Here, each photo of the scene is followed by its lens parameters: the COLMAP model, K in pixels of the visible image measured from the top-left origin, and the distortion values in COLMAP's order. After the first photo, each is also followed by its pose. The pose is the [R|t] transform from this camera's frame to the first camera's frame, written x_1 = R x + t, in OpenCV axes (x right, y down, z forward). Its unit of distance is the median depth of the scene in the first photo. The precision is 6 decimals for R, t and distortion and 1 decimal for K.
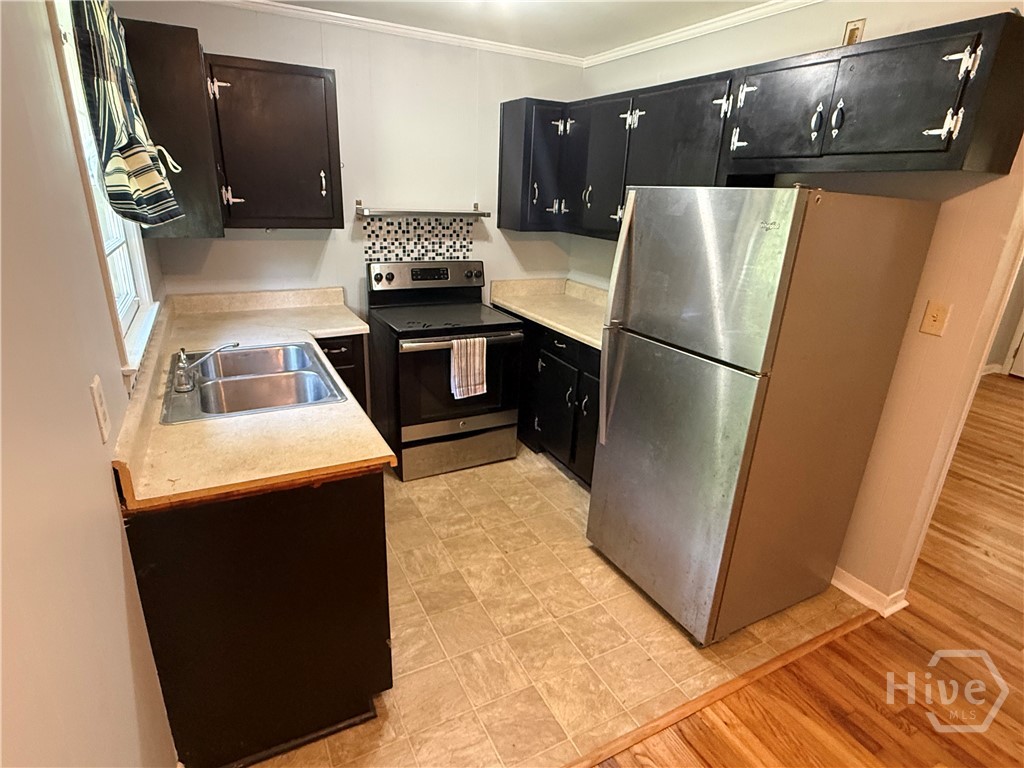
lens RADIAL K [[551.4, 0, 508.3], [0, 551.4, 389.3], [0, 0, 1]] dist [-0.000064, -0.001211]
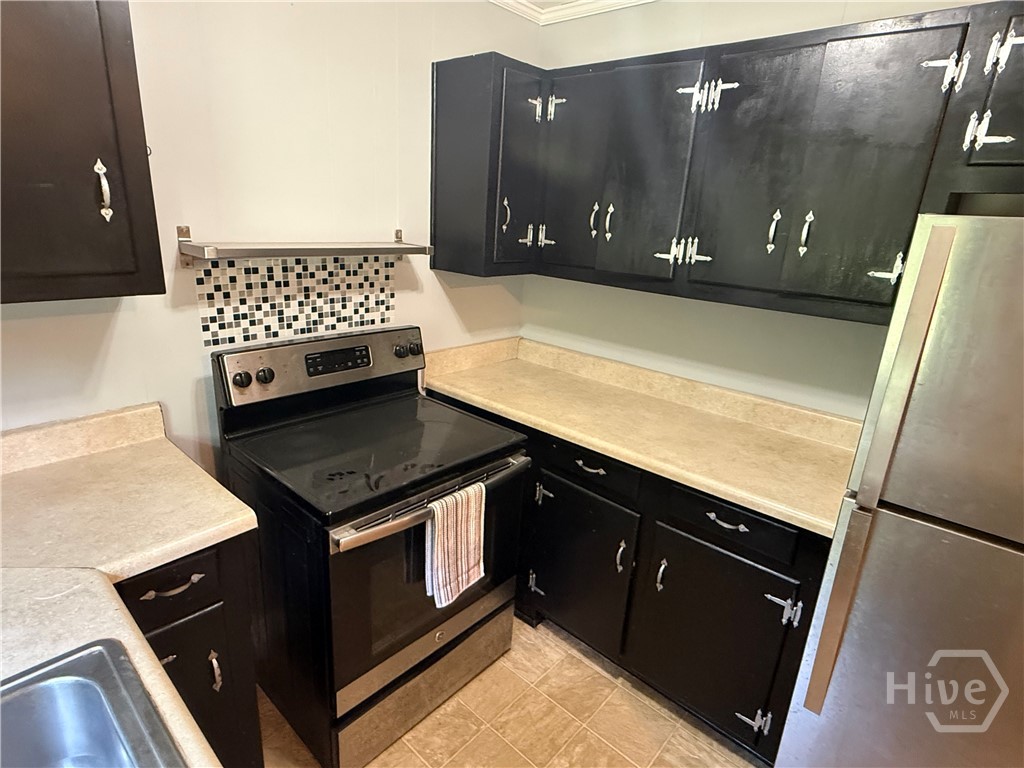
lens RADIAL K [[551.4, 0, 505.0], [0, 551.4, 385.0], [0, 0, 1]] dist [-0.000064, -0.001211]
pose [[0.939389, -0.092944, 0.330014, -0.171168], [0.103549, 0.994516, -0.014661, -0.160727], [-0.326842, 0.047945, 0.943862, 0.436797]]
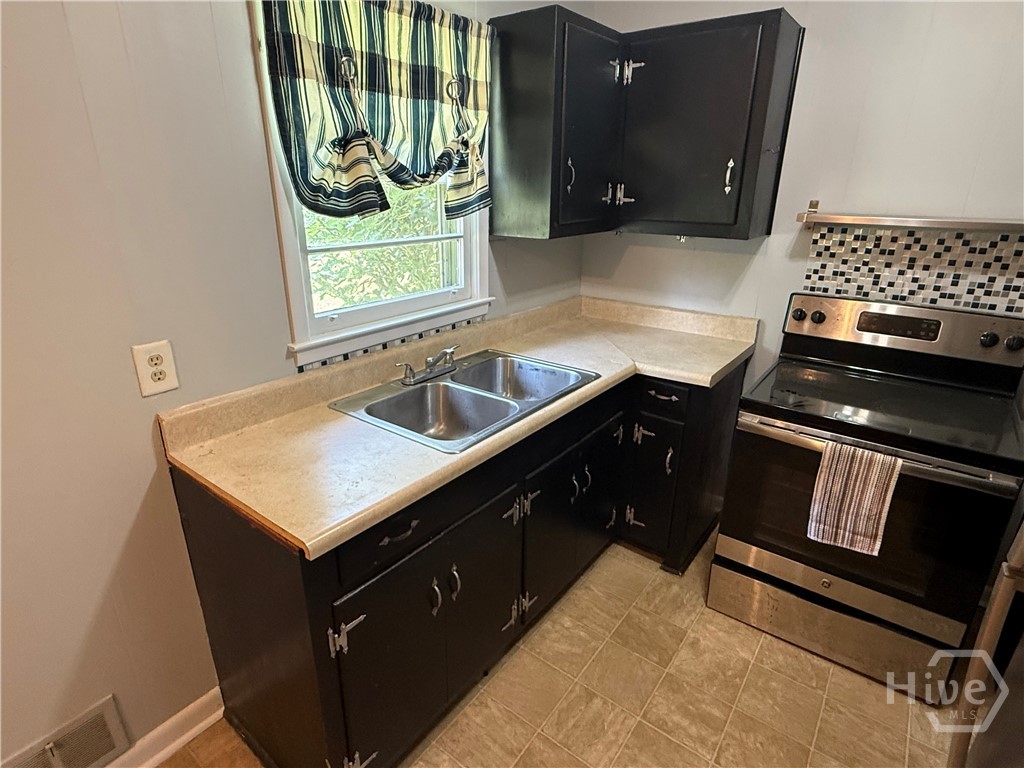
lens RADIAL K [[551.4, 0, 508.4], [0, 551.4, 383.5], [0, 0, 1]] dist [-0.000064, -0.001211]
pose [[0.428019, 0.276942, -0.860292, 0.204608], [-0.300507, 0.941343, 0.153523, -0.117458], [0.852347, 0.192813, 0.486136, 0.376696]]
